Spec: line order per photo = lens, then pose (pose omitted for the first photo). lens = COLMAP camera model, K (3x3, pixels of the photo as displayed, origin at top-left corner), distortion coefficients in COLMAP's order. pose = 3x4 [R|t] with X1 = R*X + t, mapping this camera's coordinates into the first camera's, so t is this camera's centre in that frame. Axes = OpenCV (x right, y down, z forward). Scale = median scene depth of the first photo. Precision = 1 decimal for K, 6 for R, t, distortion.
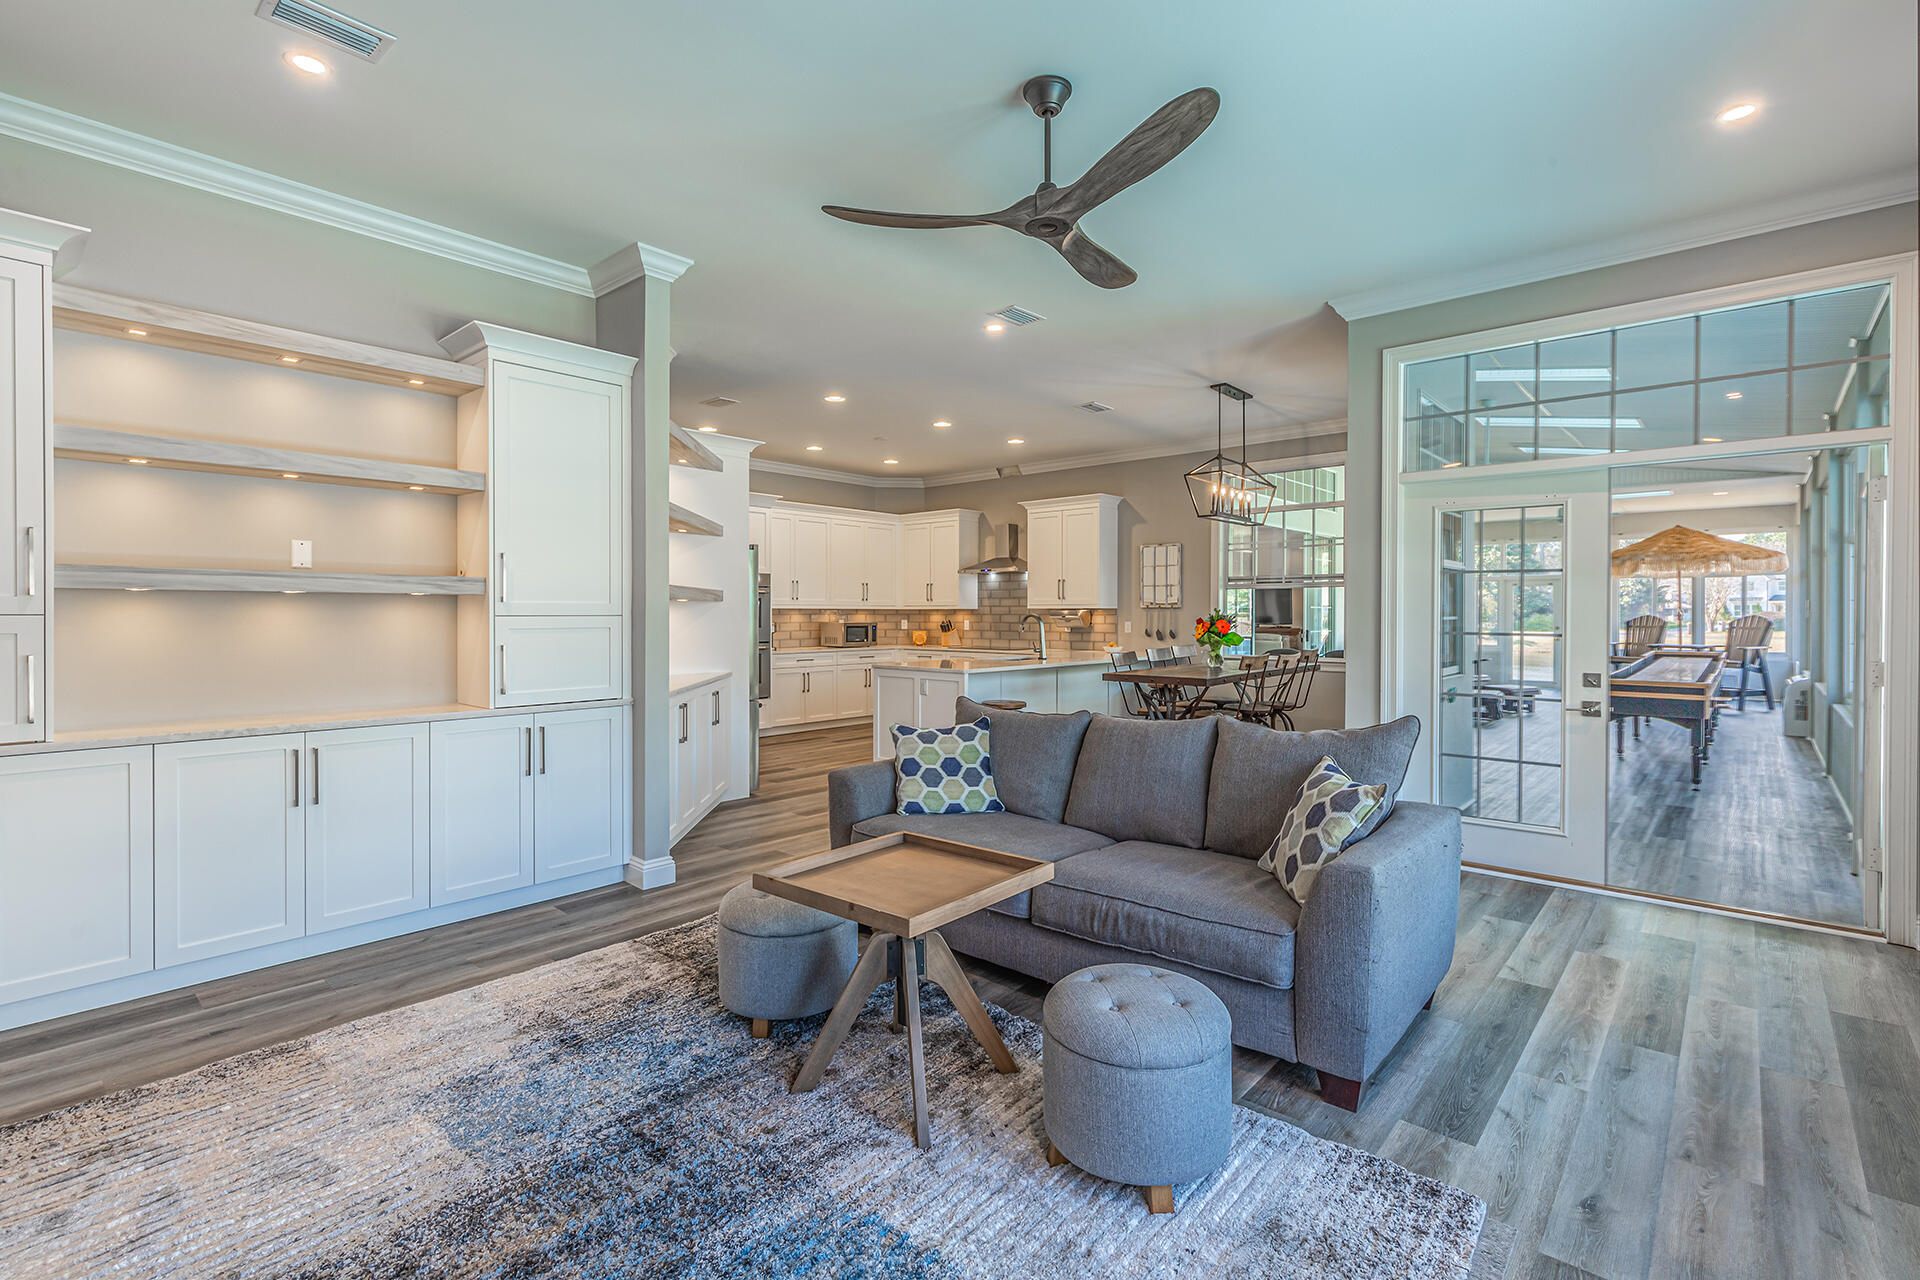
lens RADIAL K [[889.2, 0, 971.0], [0, 889.2, 624.6], [0, 0, 1]] dist [0.013032, -0.000299]
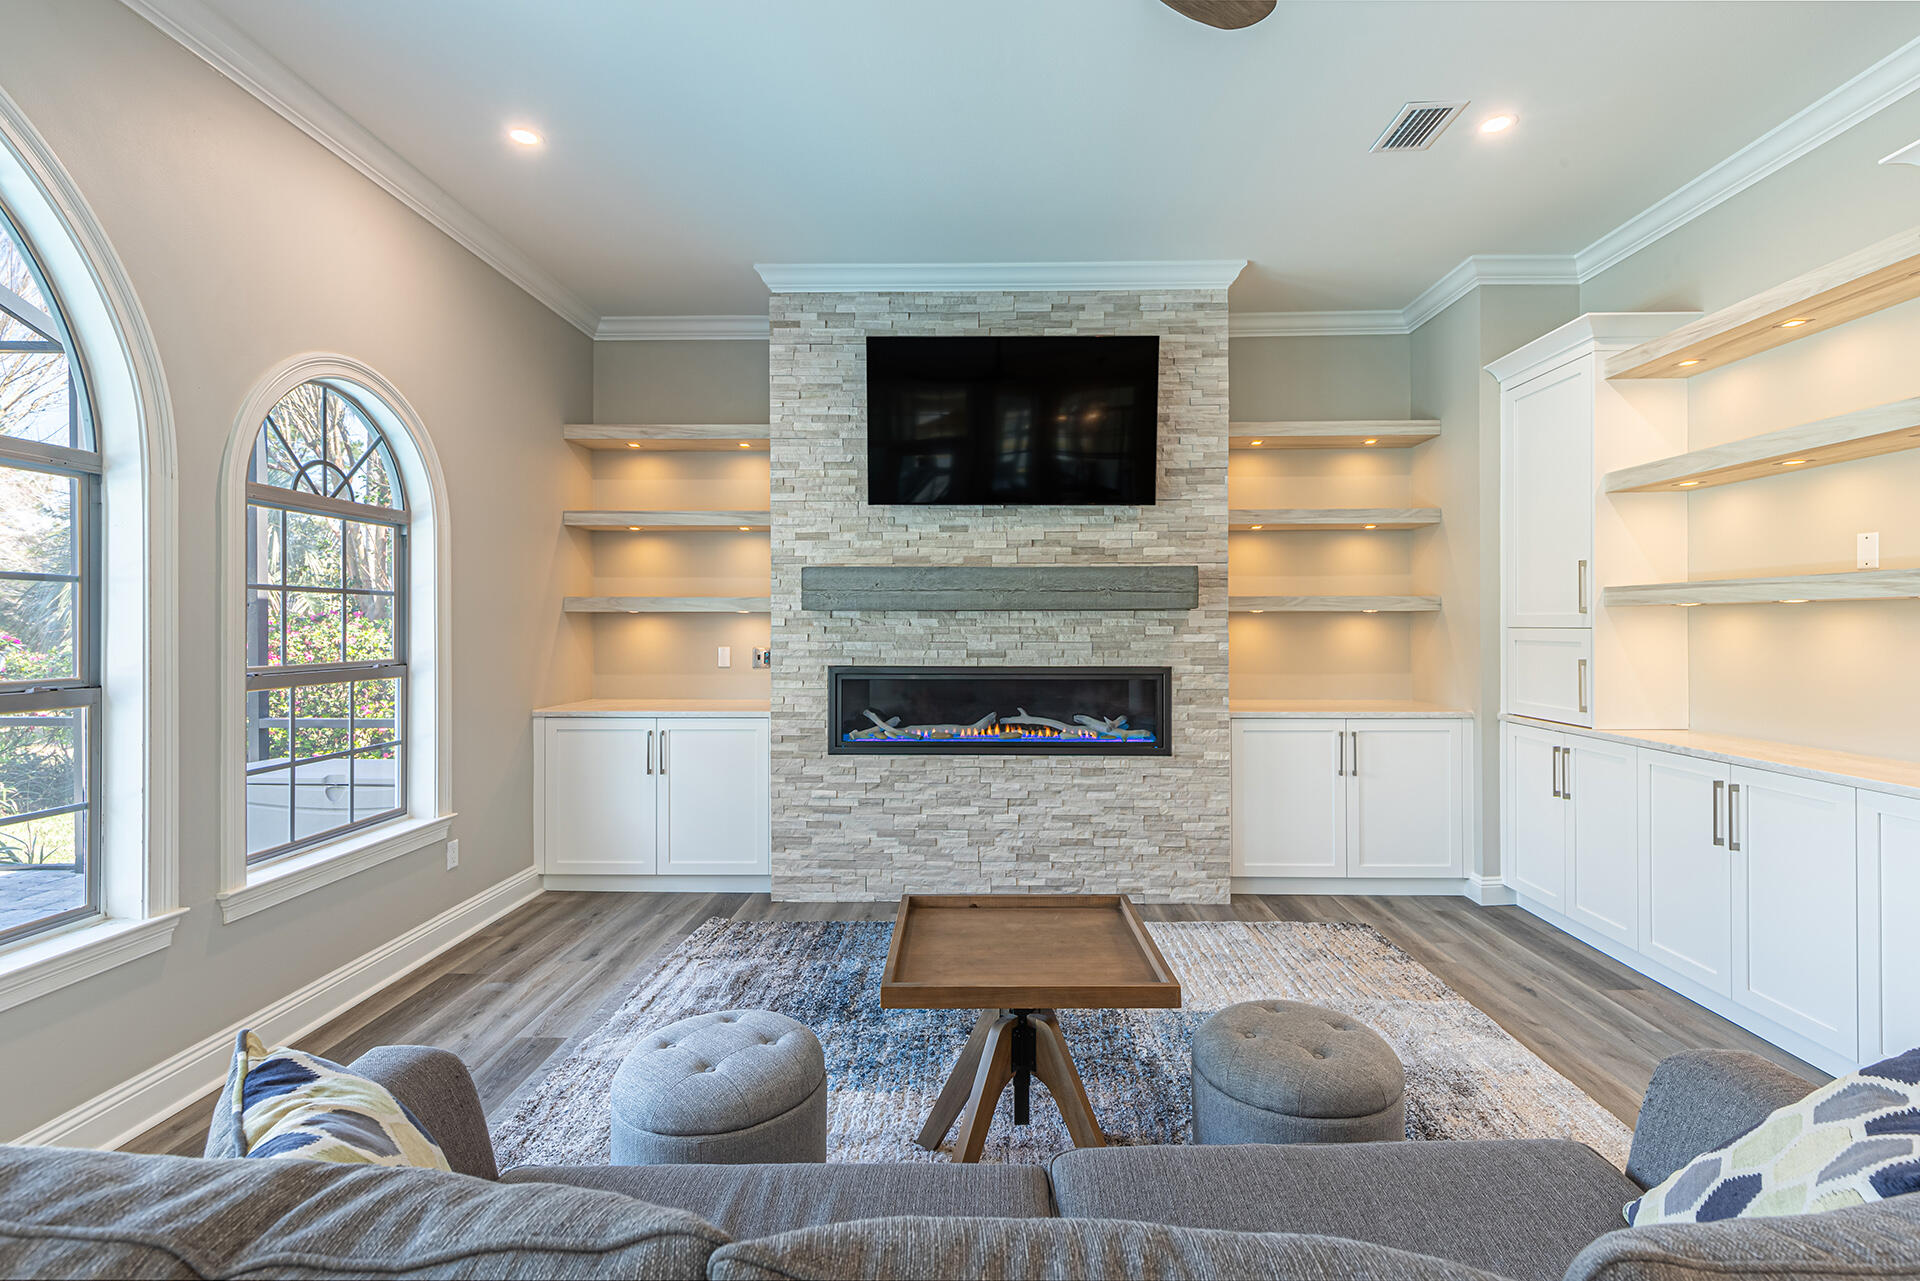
lens RADIAL K [[889.2, 0, 971.0], [0, 889.2, 625.1], [0, 0, 1]] dist [0.013032, -0.000299]
pose [[-0.761672, 0.000892, -0.647963, 0.116768], [-0.007819, 0.999914, 0.010569, -0.005186], [0.647916, 0.013117, -0.761599, 0.367459]]
